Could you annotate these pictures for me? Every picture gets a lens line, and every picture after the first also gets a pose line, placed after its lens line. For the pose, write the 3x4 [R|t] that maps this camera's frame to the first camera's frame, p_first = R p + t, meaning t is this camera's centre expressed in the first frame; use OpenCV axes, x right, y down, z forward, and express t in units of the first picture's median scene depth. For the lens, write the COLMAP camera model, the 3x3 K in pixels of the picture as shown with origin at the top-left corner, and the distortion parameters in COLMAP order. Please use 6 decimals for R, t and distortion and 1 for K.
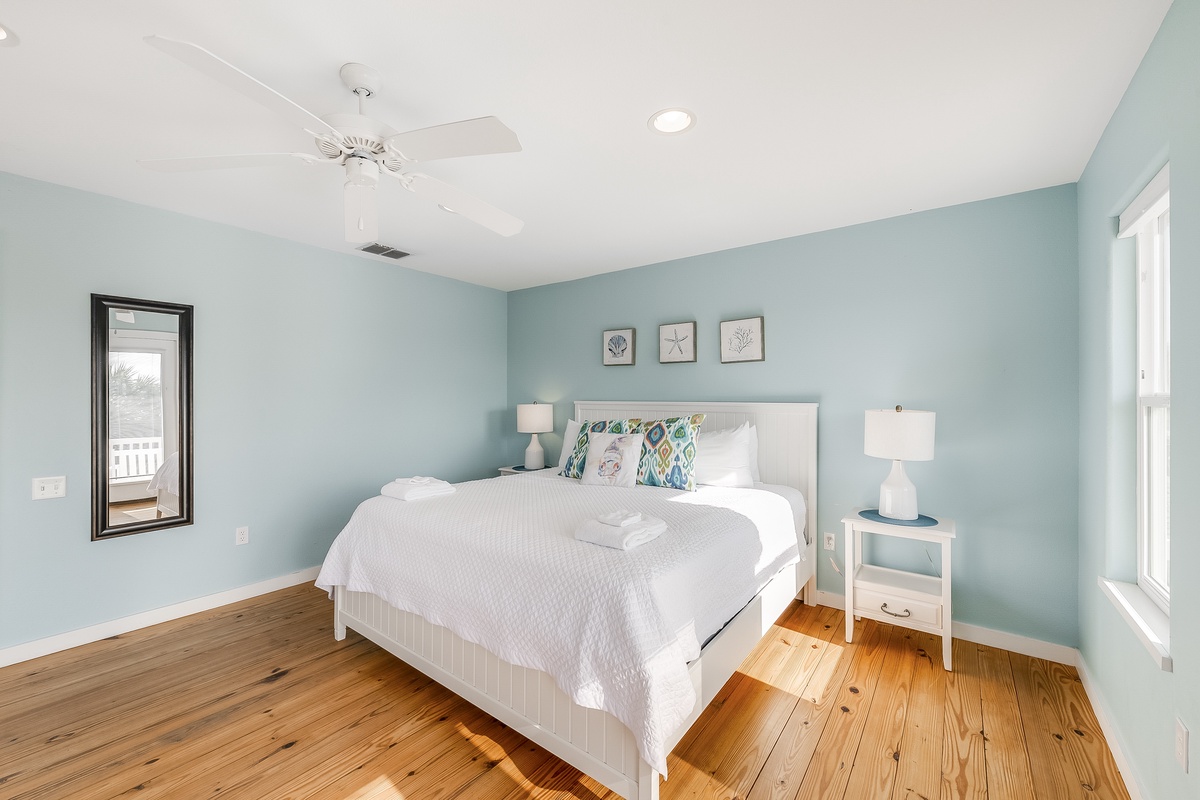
lens RADIAL K [[472.8, 0, 604.5], [0, 472.8, 396.0], [0, 0, 1]] dist [0.001890, -0.000109]
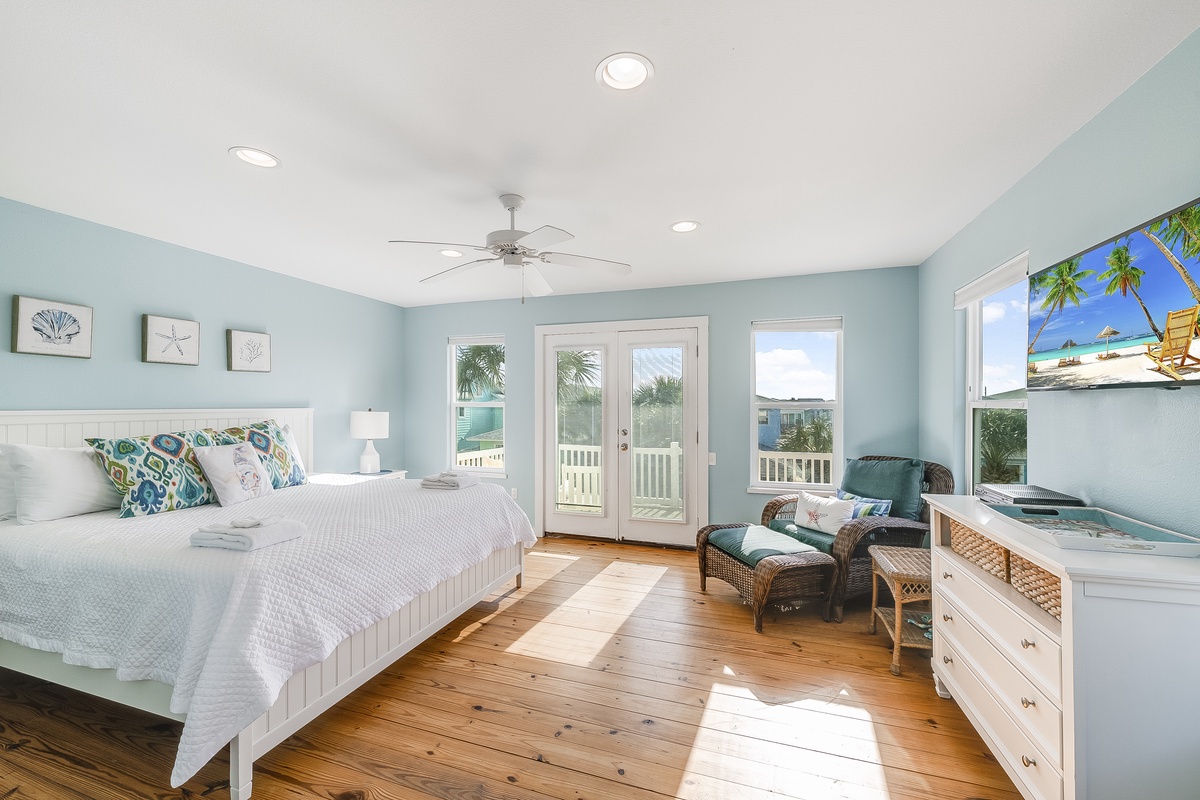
lens RADIAL K [[472.8, 0, 600.6], [0, 472.8, 403.6], [0, 0, 1]] dist [0.001890, -0.000109]
pose [[-0.316003, 0.002748, 0.948754, -1.145432], [0.002197, 0.999995, -0.002165, 0.006342], [-0.948756, 0.001400, -0.316008, 0.672966]]
